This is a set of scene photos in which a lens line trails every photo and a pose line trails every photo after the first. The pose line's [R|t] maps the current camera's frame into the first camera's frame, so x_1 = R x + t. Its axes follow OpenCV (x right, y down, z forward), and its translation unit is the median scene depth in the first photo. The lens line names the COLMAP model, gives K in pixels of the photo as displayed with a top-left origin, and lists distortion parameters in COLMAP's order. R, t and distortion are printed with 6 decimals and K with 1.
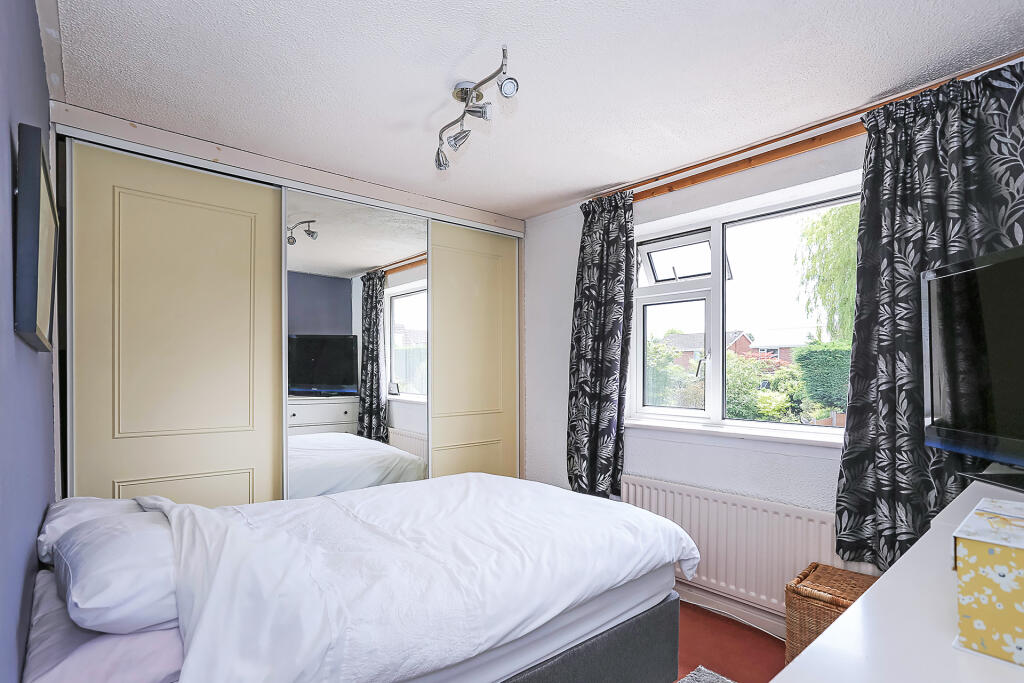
lens RADIAL K [[511.0, 0, 509.7], [0, 511.0, 369.1], [0, 0, 1]] dist [-0.046808, 0.025261]
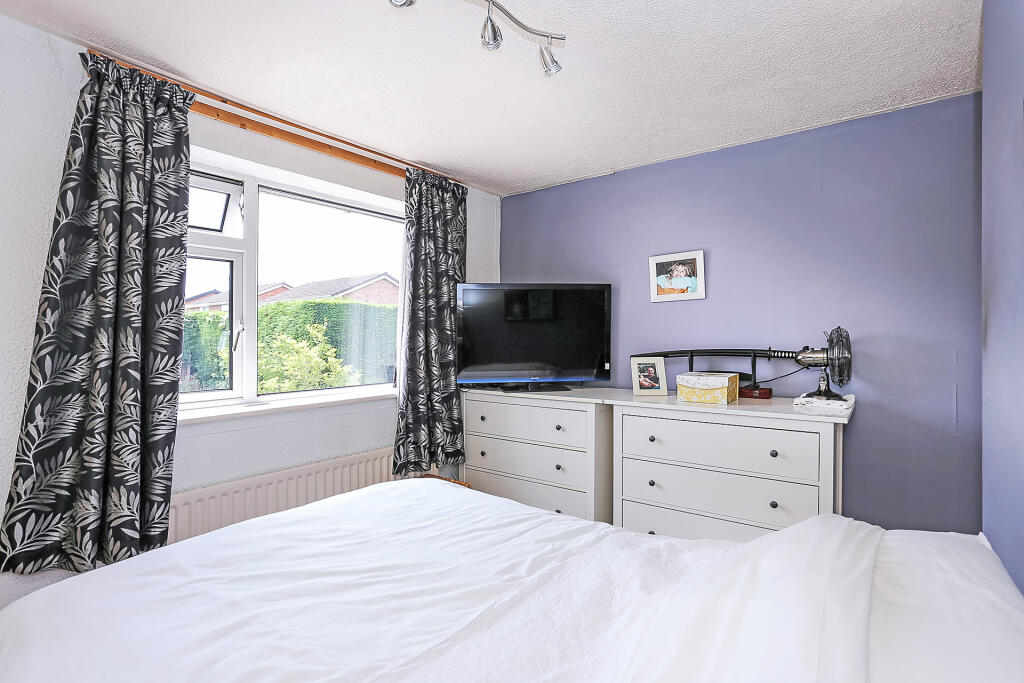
lens RADIAL K [[493.5, 0, 509.6], [0, 493.5, 337.2], [0, 0, 1]] dist [-0.000574, 0.020452]
pose [[-0.200942, 0.000988, 0.979603, -0.598012], [0.008687, 0.999962, 0.000773, -0.005517], [-0.979565, 0.008665, -0.200943, 0.783686]]
